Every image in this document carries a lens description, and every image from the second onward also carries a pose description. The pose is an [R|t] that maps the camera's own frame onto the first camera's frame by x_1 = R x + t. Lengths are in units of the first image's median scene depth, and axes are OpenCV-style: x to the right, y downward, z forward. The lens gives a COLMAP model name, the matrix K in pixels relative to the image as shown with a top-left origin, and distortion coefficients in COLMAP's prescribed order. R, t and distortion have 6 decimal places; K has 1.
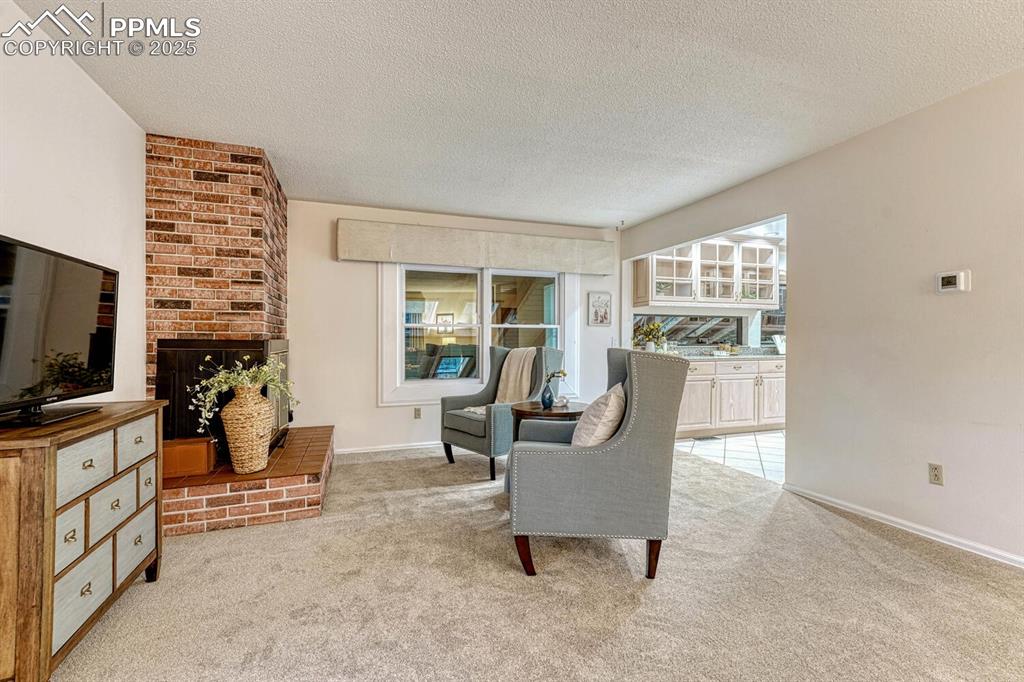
lens RADIAL K [[453.6, 0, 512.0], [0, 453.6, 341.0], [0, 0, 1]] dist [0.000053, 0.000301]
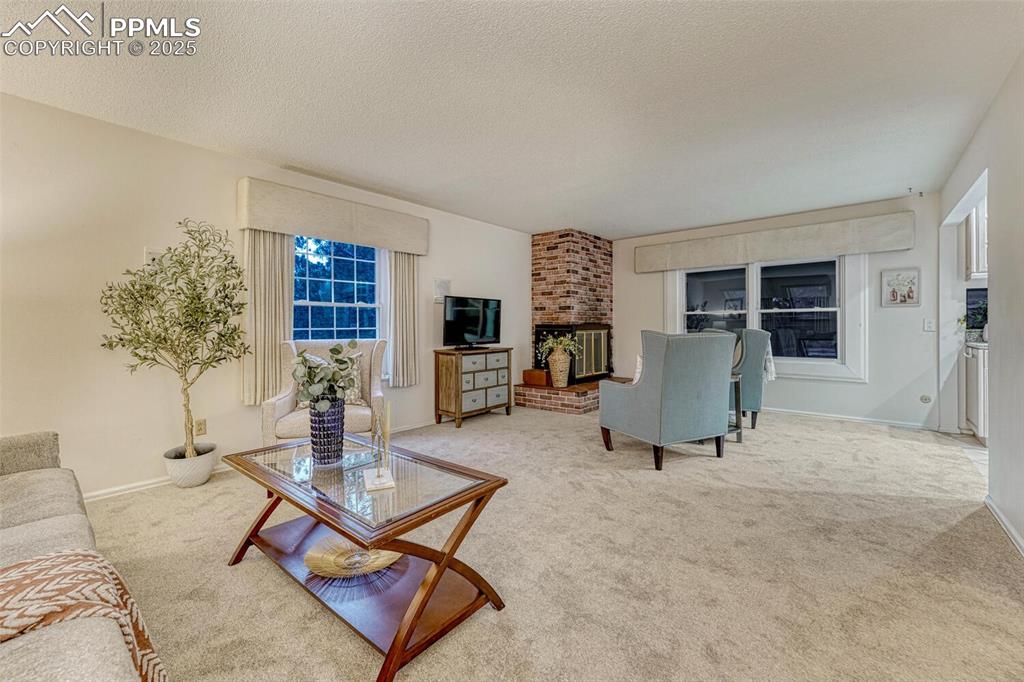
lens RADIAL K [[420.0, 0, 516.8], [0, 420.0, 325.8], [0, 0, 1]] dist [-0.000368, -0.000018]
pose [[0.504262, -0.002801, -0.863546, 0.966645], [0.005035, 0.999987, -0.000303, 0.002566], [0.863536, -0.004195, 0.504269, -0.139708]]
